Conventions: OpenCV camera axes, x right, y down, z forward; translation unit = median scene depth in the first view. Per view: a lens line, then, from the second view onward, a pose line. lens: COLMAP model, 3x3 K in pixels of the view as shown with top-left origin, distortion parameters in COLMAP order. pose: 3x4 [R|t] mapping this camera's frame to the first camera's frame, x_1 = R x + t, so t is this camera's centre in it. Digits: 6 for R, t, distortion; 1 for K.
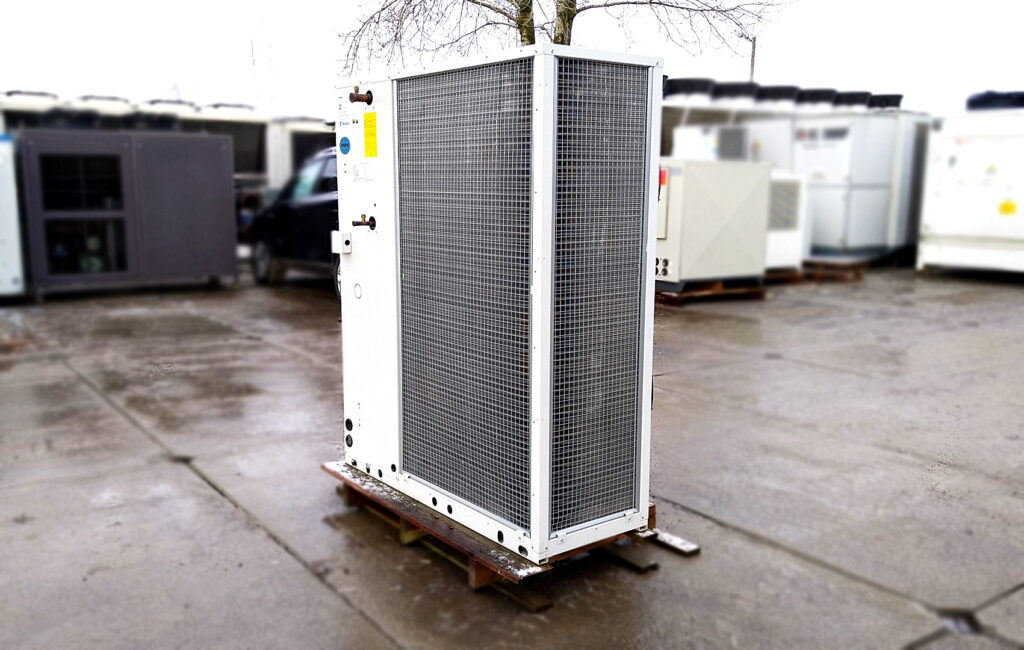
lens RADIAL K [[872.9, 0, 510.0], [0, 872.9, 396.1], [0, 0, 1]] dist [0.050891, -0.004433]
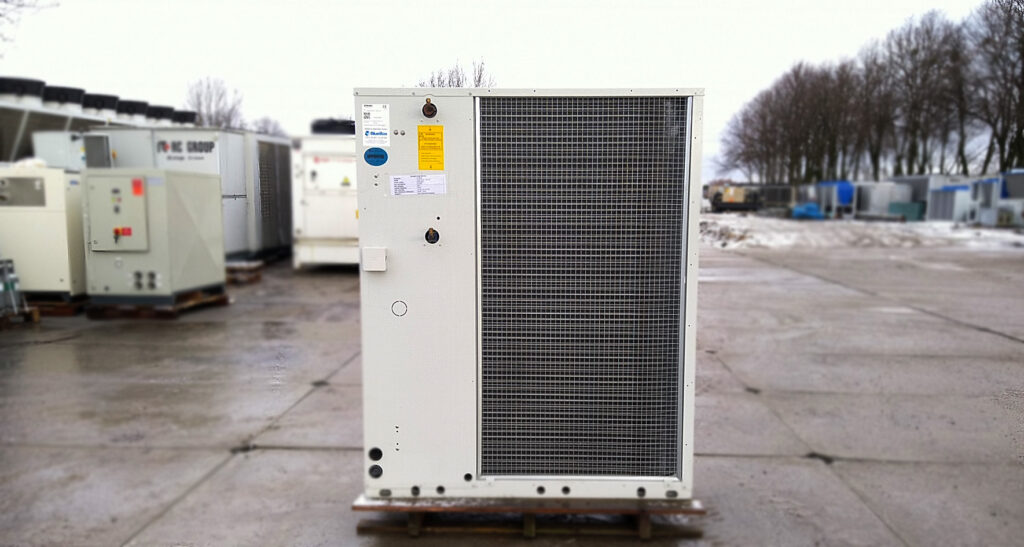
lens RADIAL K [[848.5, 0, 512.9], [0, 848.5, 384.5], [0, 0, 1]] dist [0.010110, 0.002841]
pose [[0.621921, -0.177655, 0.762662, -0.813264], [0.188703, 0.979225, 0.074222, -0.083659], [-0.760004, 0.097756, 0.642525, 0.316944]]
